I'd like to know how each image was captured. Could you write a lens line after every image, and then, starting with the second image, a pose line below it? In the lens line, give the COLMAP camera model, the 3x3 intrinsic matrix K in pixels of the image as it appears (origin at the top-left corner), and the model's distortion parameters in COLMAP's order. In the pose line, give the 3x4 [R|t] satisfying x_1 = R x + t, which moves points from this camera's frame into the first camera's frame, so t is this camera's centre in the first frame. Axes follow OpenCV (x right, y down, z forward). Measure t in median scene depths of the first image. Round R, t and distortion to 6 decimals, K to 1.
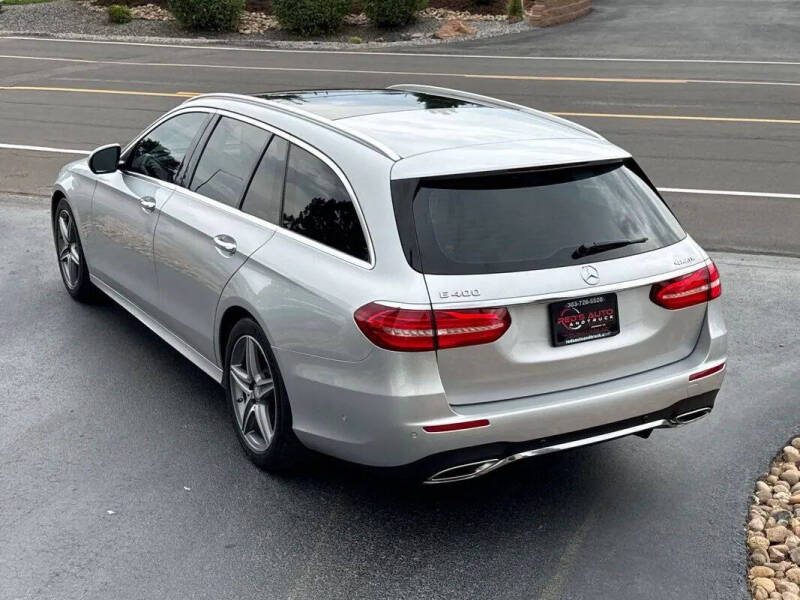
lens RADIAL K [[1059.7, 0, 400.0], [0, 1059.7, 300.0], [0, 0, 1]] dist [0.183783, -0.372145]
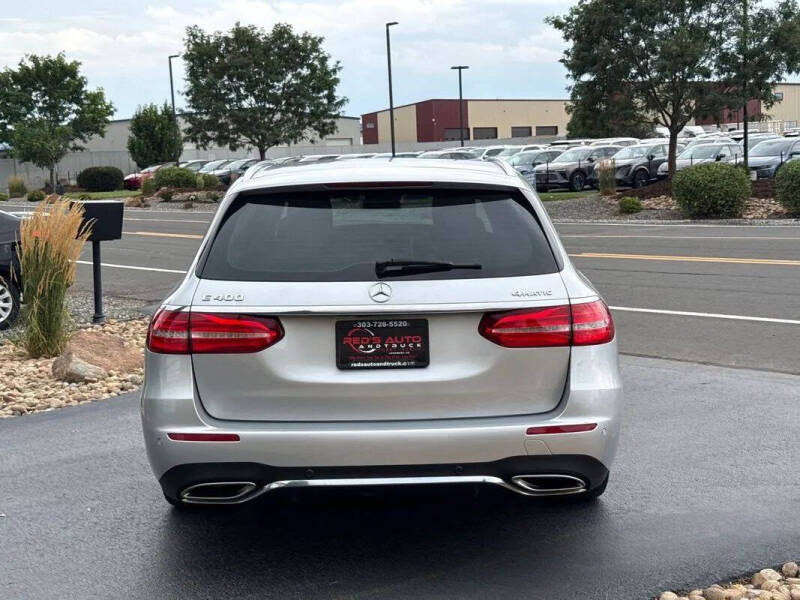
lens RADIAL K [[1073.8, 0, 465.5], [0, 1073.8, 300.7], [0, 0, 1]] dist [0.167111, -0.028509]
pose [[0.881246, 0.020654, -0.472207, 0.631375], [-0.111709, 0.979843, -0.165616, 0.119018], [0.459268, 0.198698, 0.865790, 0.225783]]
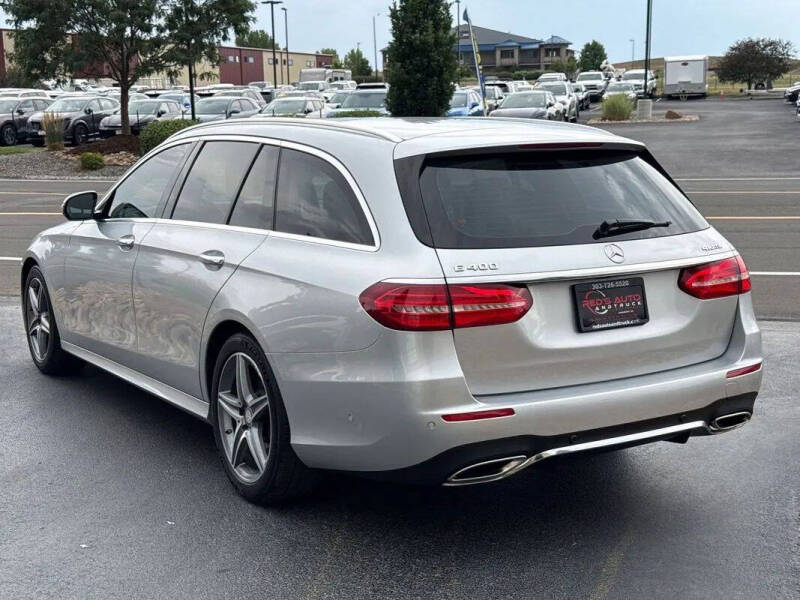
lens RADIAL K [[1059.7, 0, 400.0], [0, 1059.7, 300.0], [0, 0, 1]] dist [0.183783, -0.372145]
pose [[0.999144, -0.029384, 0.029106, -0.031707], [0.033329, 0.988735, -0.145916, 0.134709], [-0.024490, 0.146762, 0.988869, 0.096687]]
